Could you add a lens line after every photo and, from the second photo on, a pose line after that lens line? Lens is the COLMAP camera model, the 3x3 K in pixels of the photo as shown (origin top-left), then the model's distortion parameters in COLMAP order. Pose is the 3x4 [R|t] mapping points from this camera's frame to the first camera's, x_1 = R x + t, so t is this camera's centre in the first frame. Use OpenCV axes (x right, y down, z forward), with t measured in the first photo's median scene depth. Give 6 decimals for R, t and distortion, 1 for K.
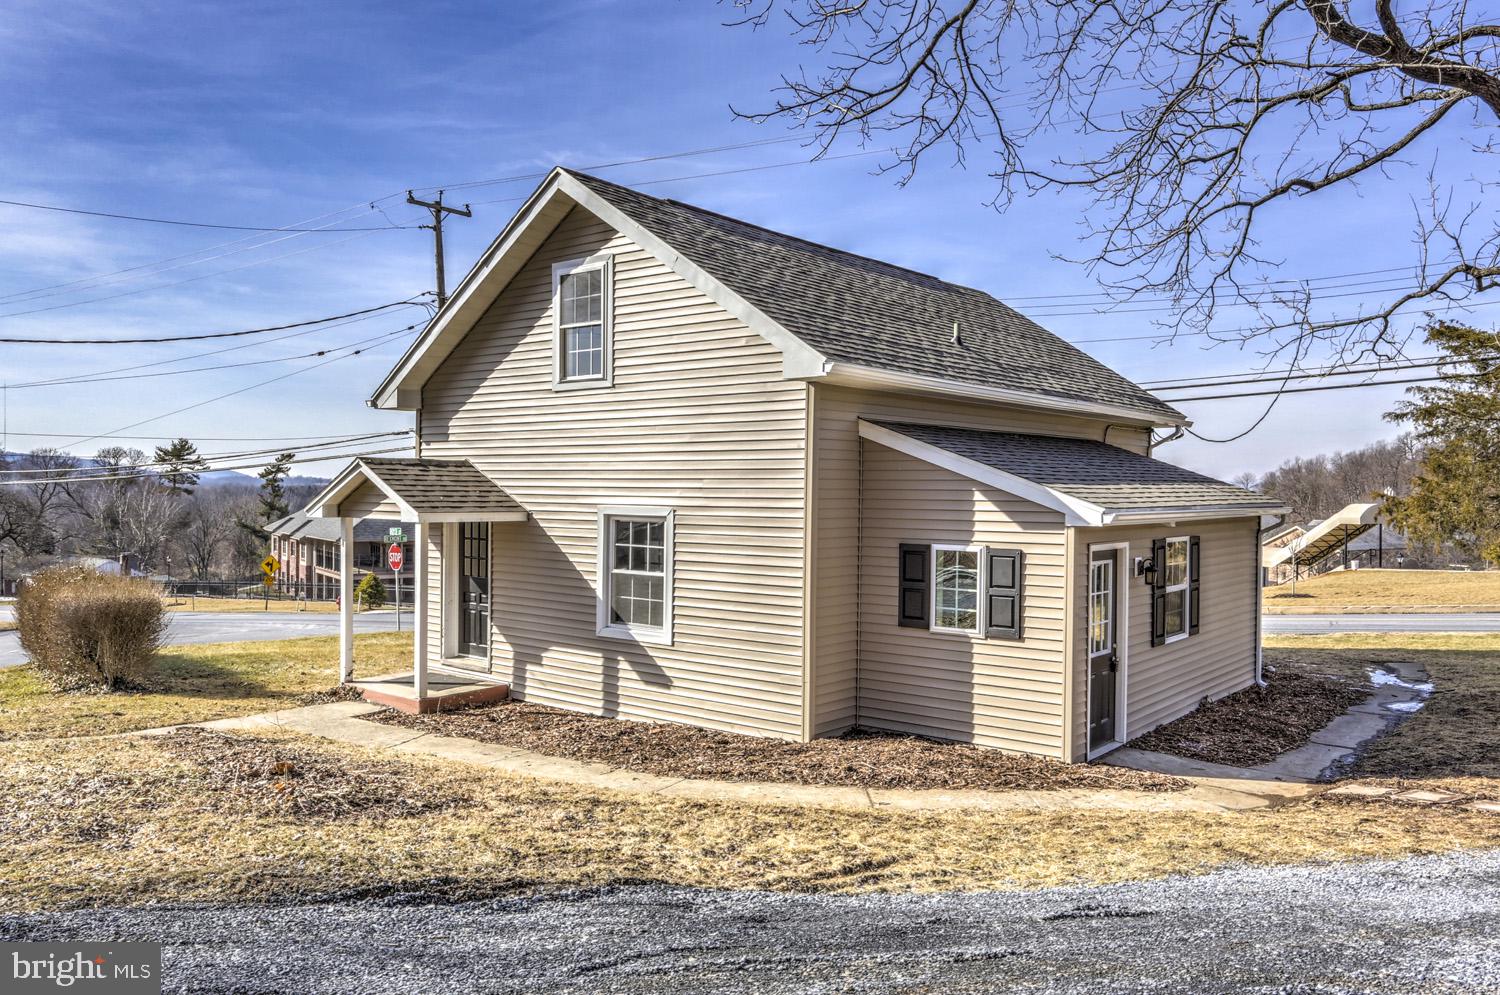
lens RADIAL K [[1120.2, 0, 739.1], [0, 1120.2, 503.6], [0, 0, 1]] dist [-0.023393, 0.043448]
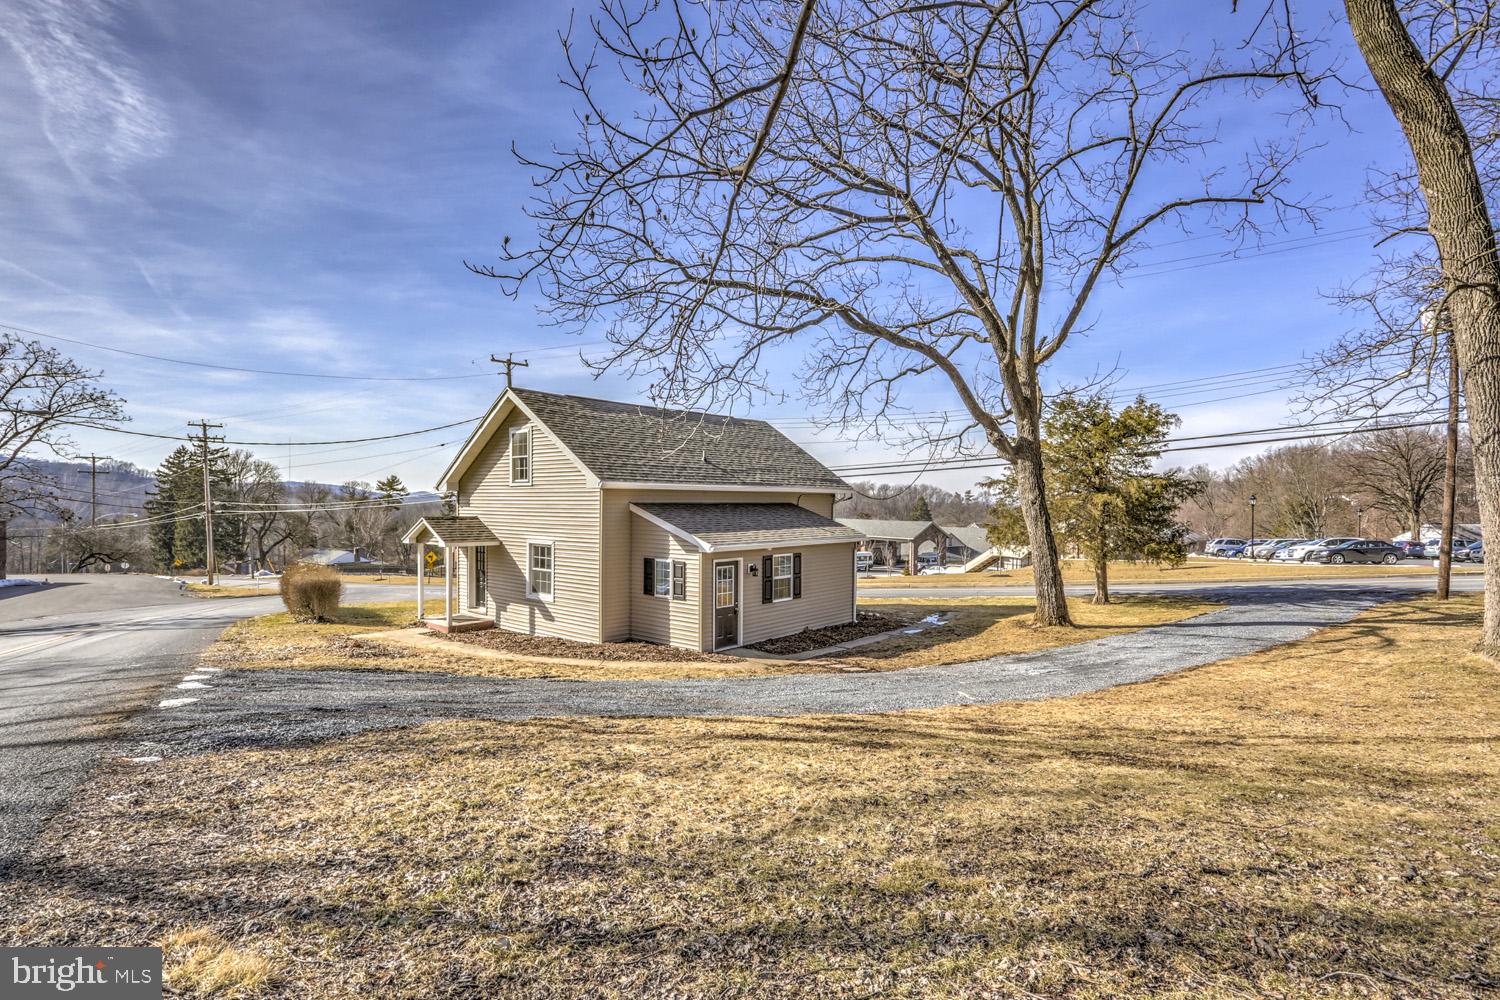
lens RADIAL K [[731.8, 0, 747.7], [0, 731.8, 510.1], [0, 0, 1]] dist [-0.067524, 0.021678]
pose [[0.999933, -0.001940, -0.011428, 0.375191], [0.001896, 0.999991, -0.003885, -0.056237], [0.011436, 0.003863, 0.999927, -0.493525]]
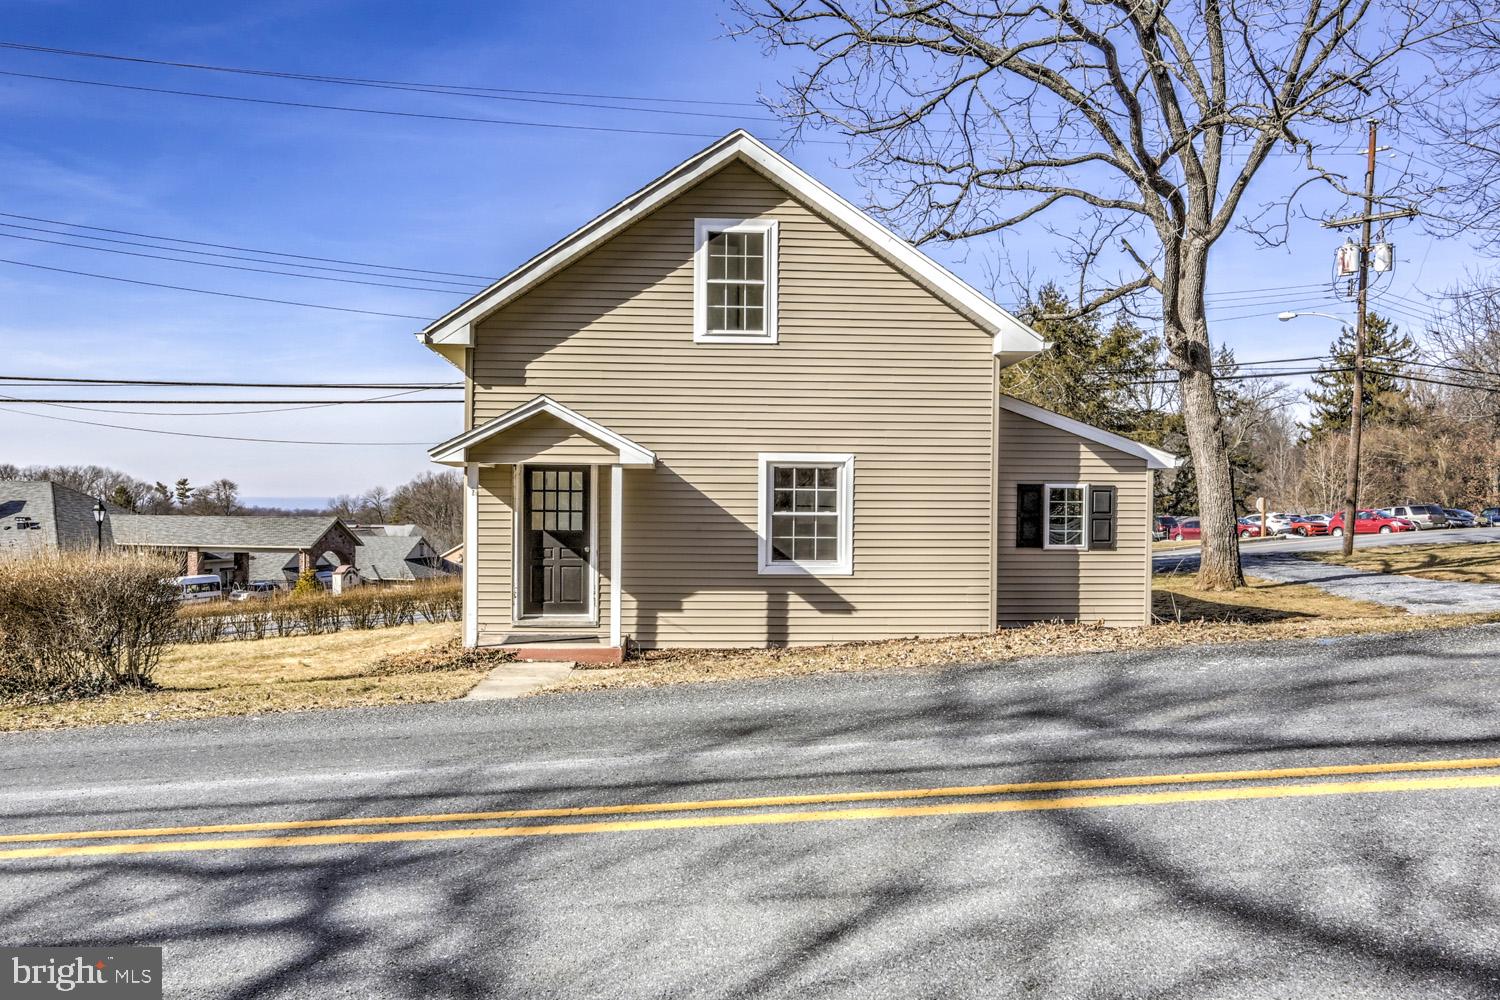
lens RADIAL K [[1248.3, 0, 764.8], [0, 1248.3, 547.1], [0, 0, 1]] dist [-0.017365, -0.000786]
pose [[0.723754, -0.021992, 0.689708, -1.091489], [0.008716, 0.999704, 0.022730, 0.074143], [-0.690003, -0.010439, 0.723731, 0.147443]]
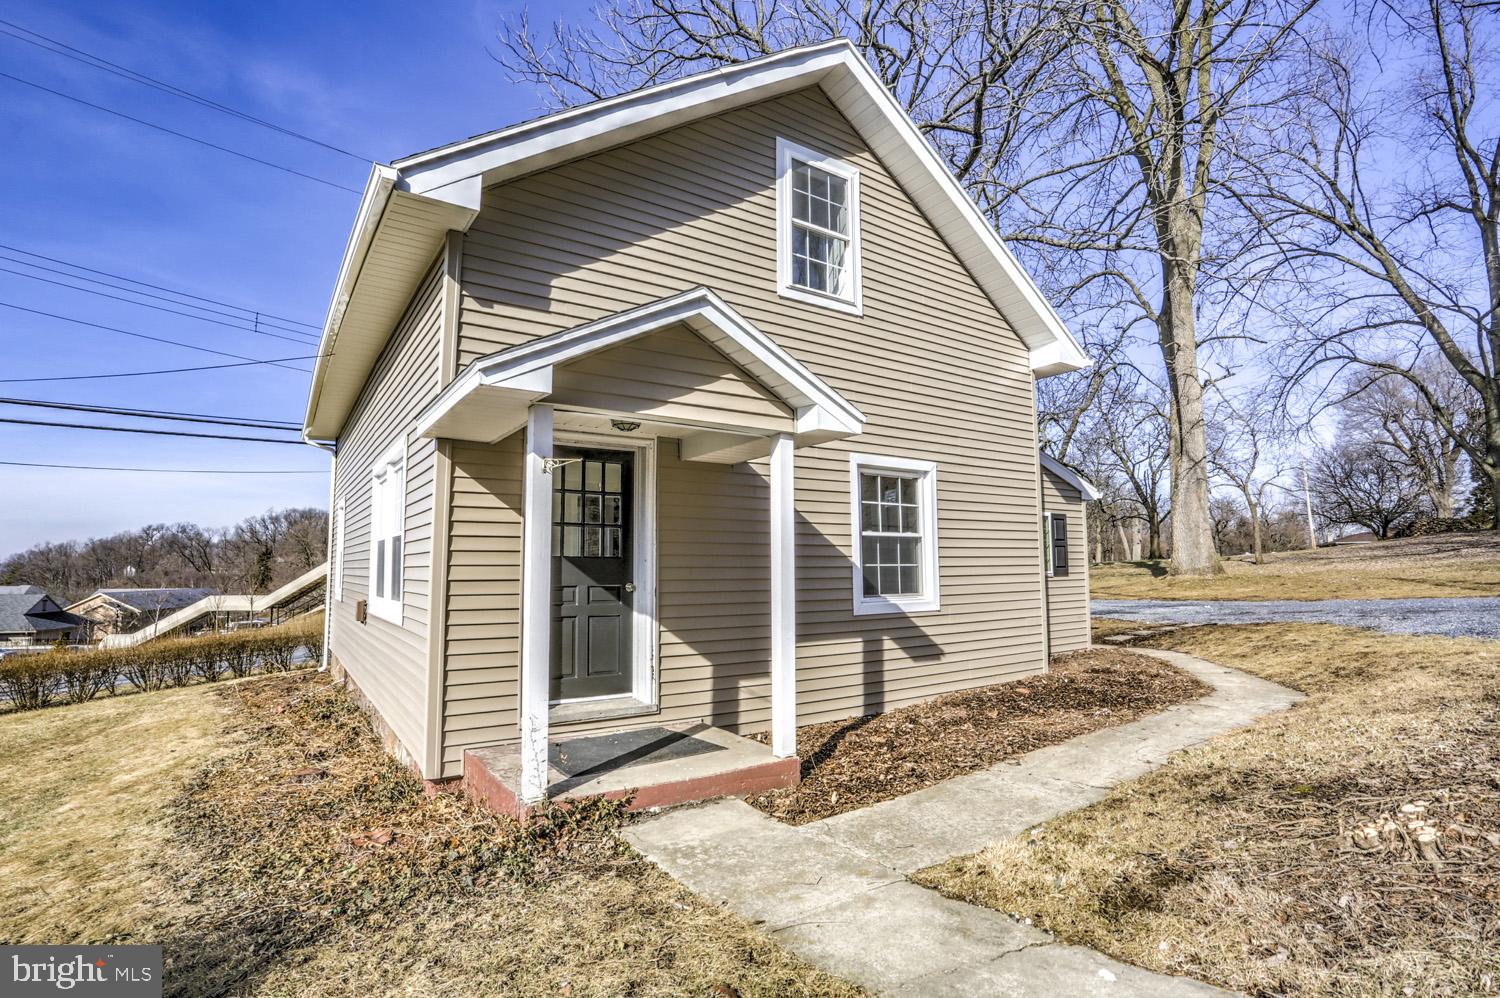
lens RADIAL K [[731.8, 0, 757.4], [0, 731.8, 500.1], [0, 0, 1]] dist [-0.067524, 0.021678]
pose [[0.270887, 0.083303, 0.959000, -0.744254], [0.024460, 0.995331, -0.093368, 0.095827], [-0.962300, 0.048750, 0.267585, 1.061445]]
